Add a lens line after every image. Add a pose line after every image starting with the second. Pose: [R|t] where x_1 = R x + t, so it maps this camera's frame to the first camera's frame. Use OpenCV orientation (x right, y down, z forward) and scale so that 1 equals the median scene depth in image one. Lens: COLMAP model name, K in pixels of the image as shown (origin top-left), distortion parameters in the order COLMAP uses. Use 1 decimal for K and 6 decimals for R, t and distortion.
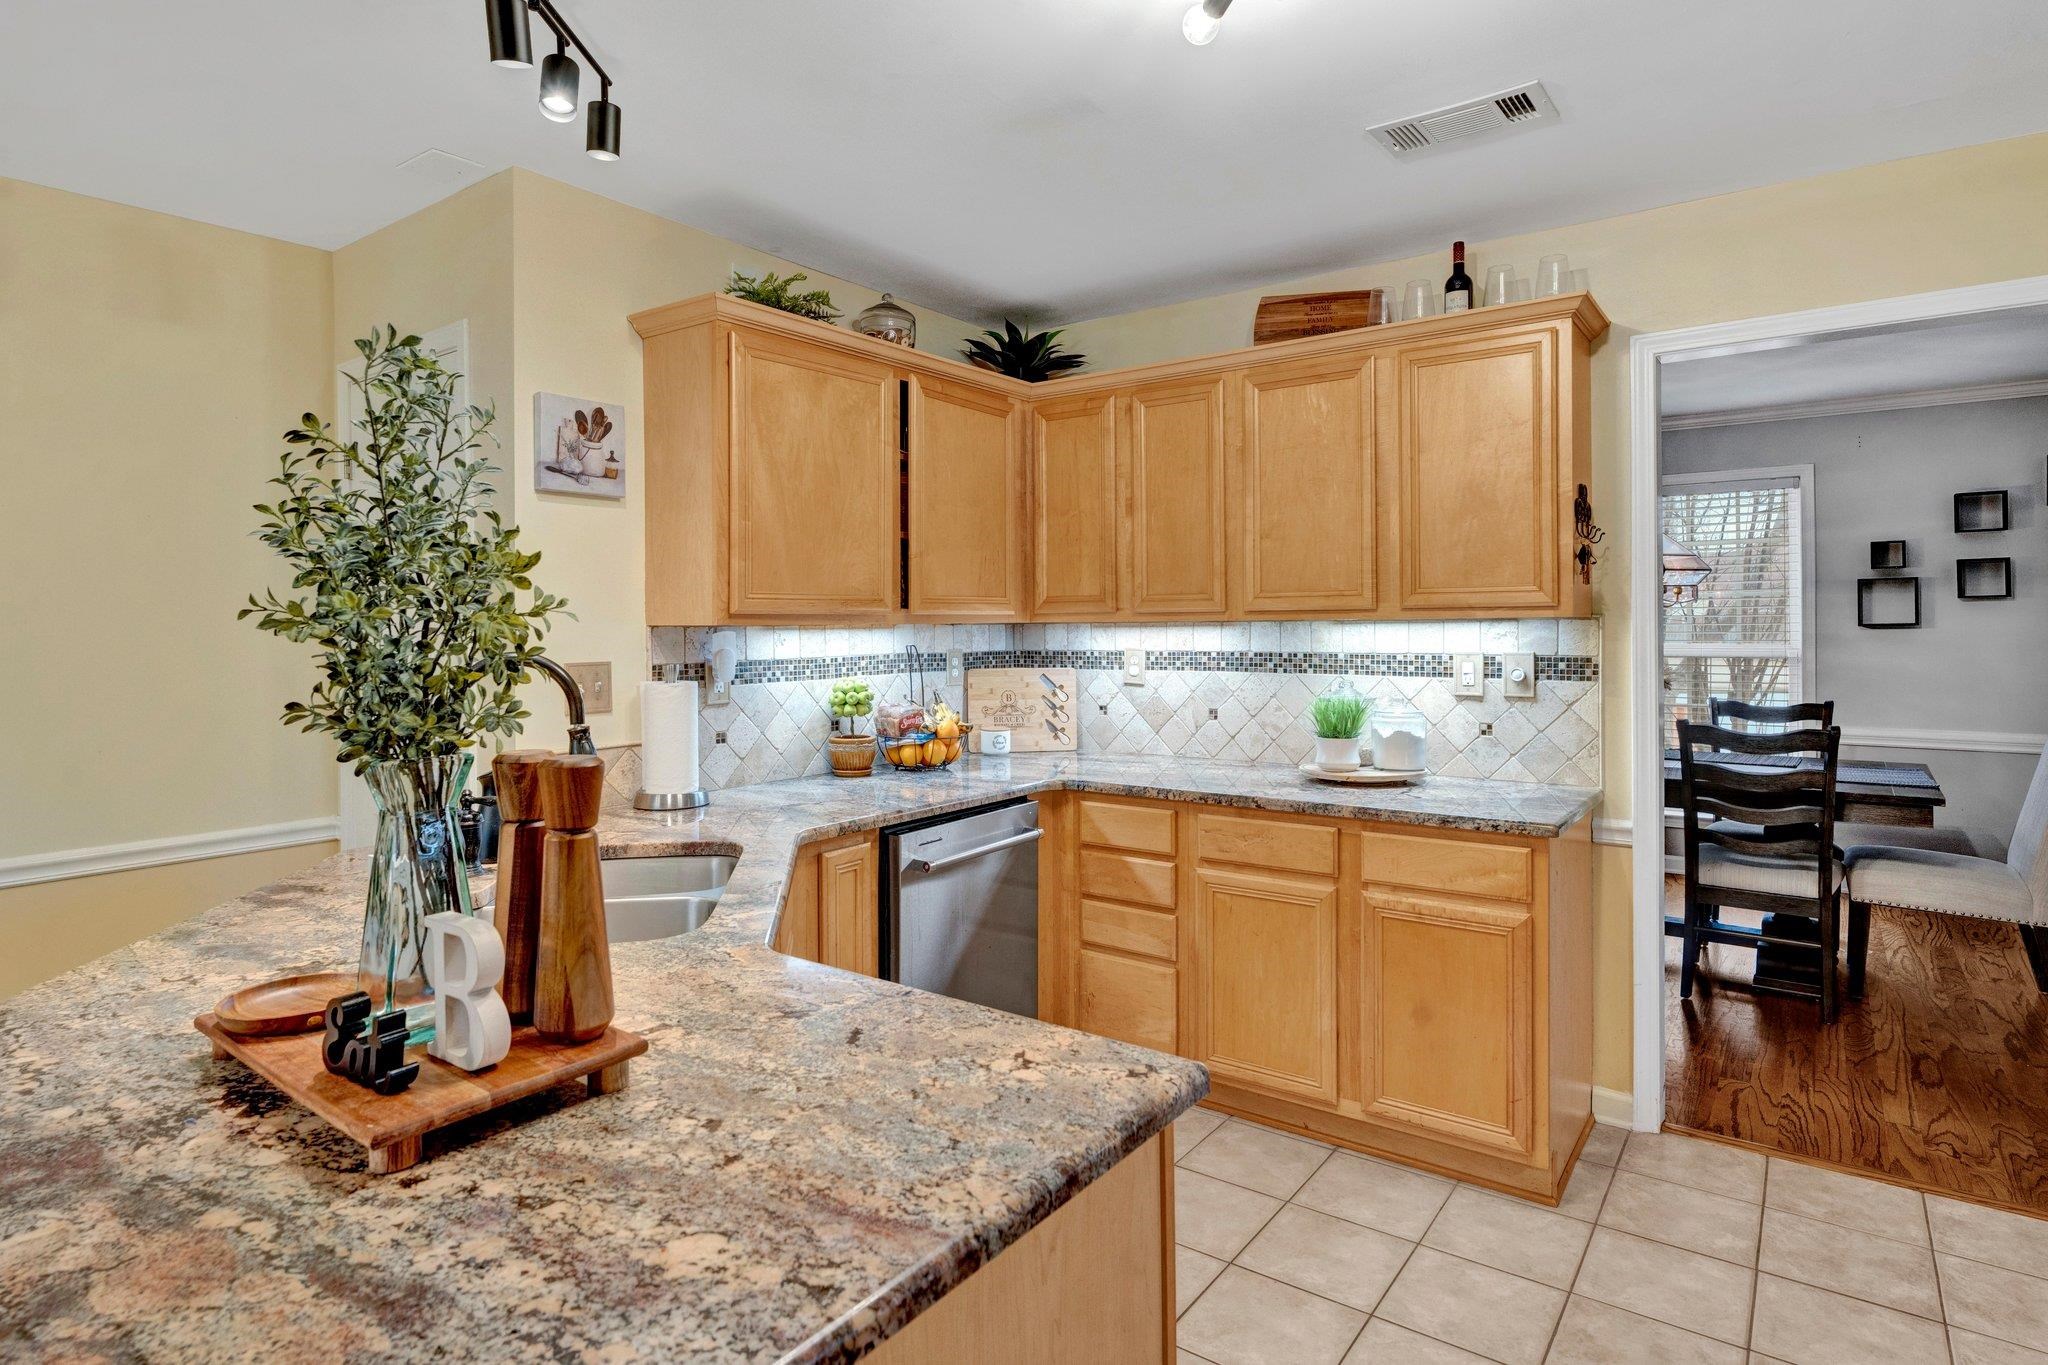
lens RADIAL K [[1083.4, 0, 1029.0], [0, 1083.4, 628.9], [0, 0, 1]] dist [-0.000439, -0.001353]
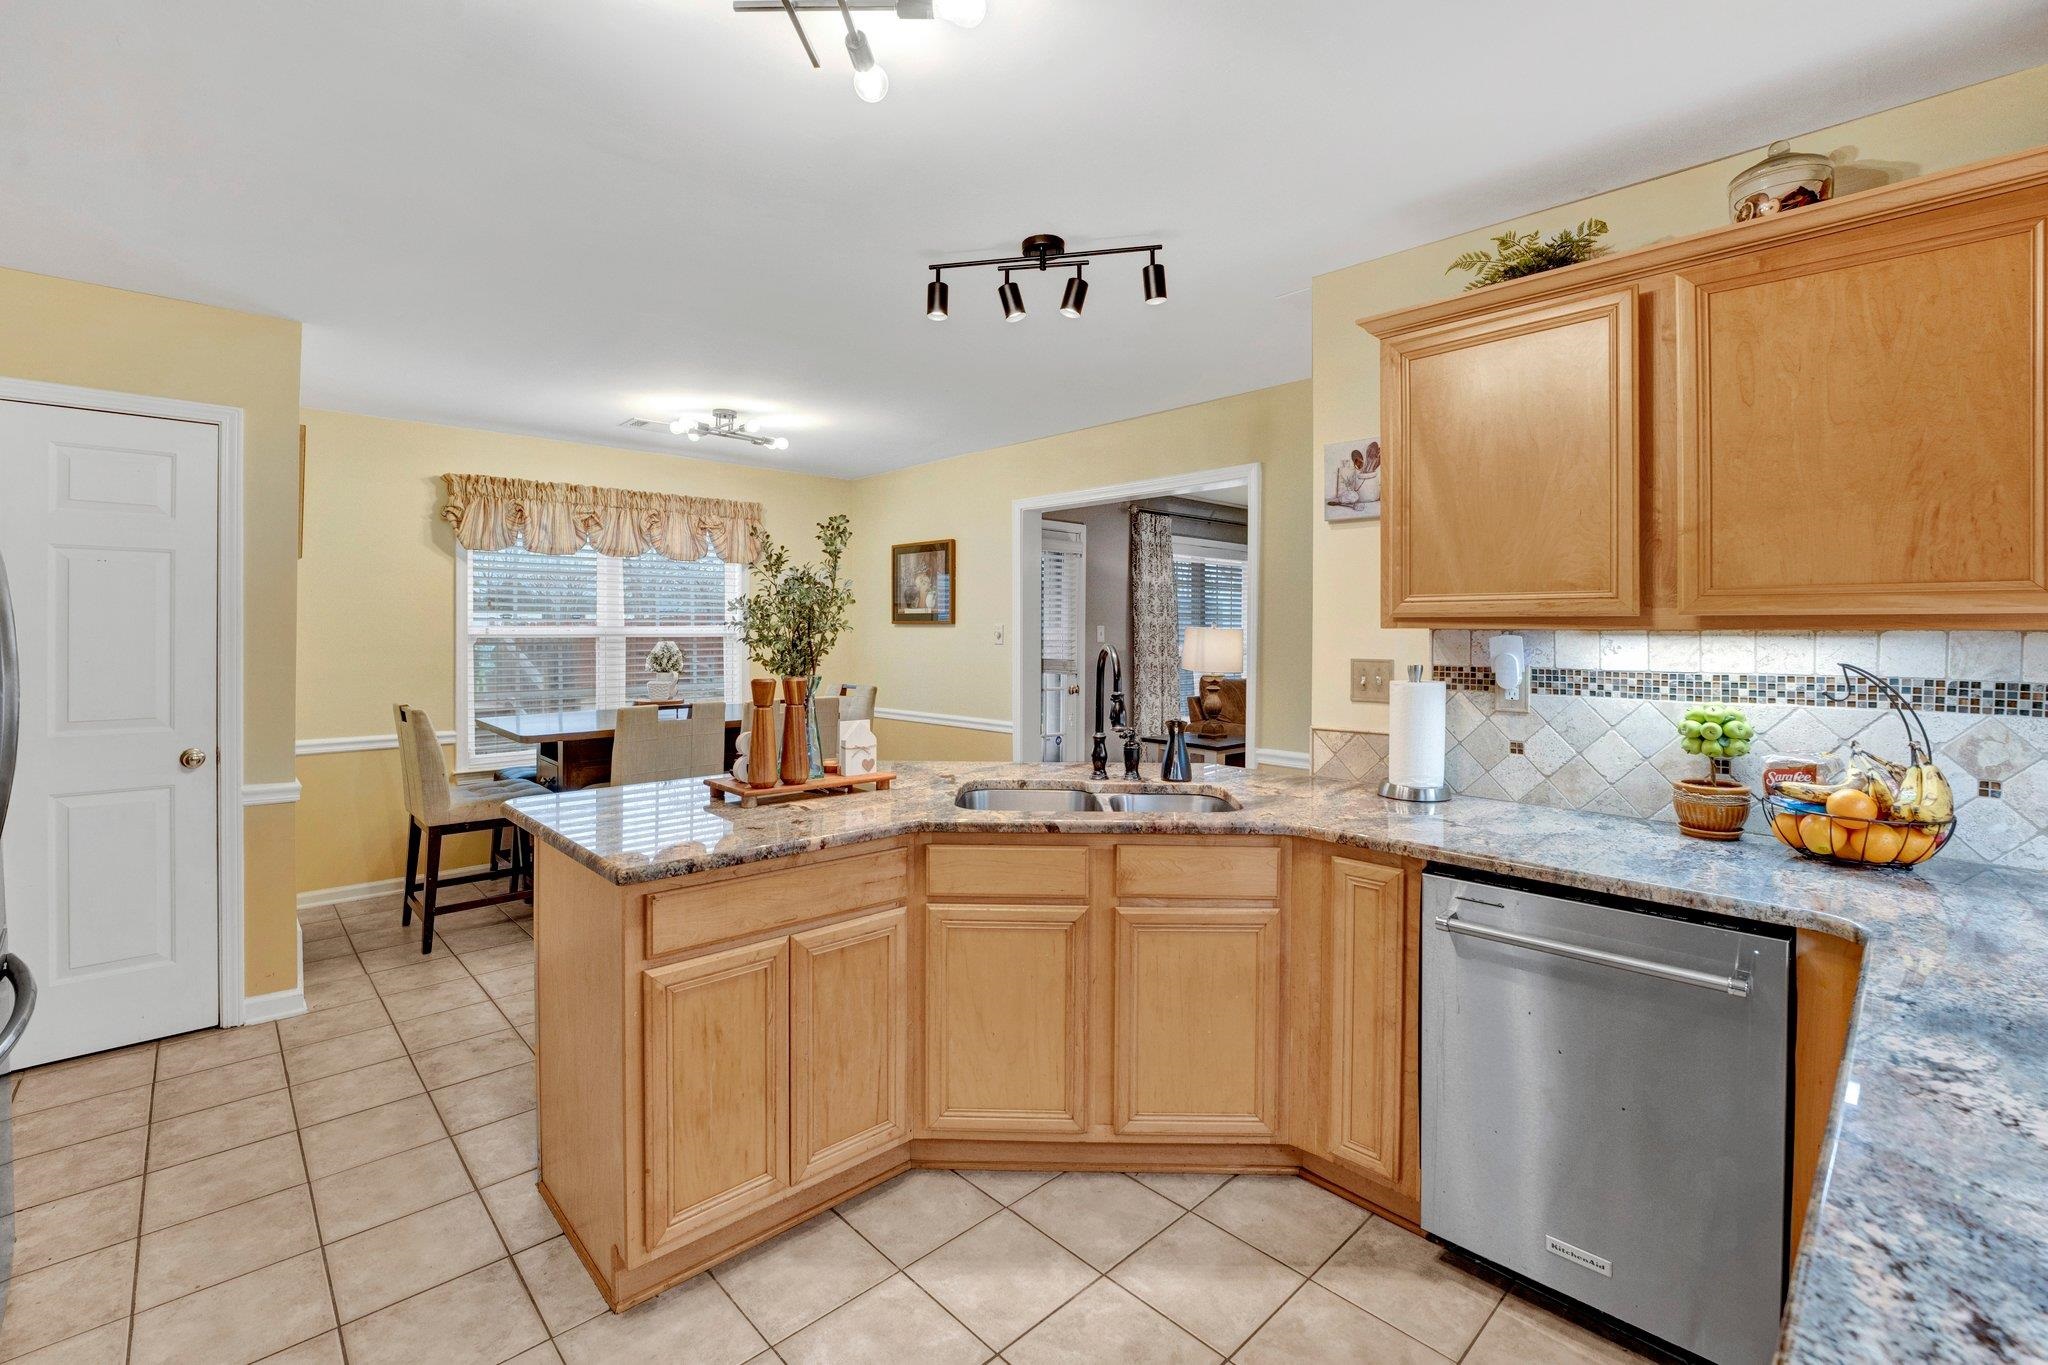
lens RADIAL K [[896.2, 0, 1021.4], [0, 896.2, 628.6], [0, 0, 1]] dist [-0.018095, 0.000021]
pose [[-0.173579, 0.008014, -0.984787, 0.528171], [-0.006925, 0.999932, 0.009358, -0.007467], [0.984796, 0.008444, -0.173512, 0.671561]]
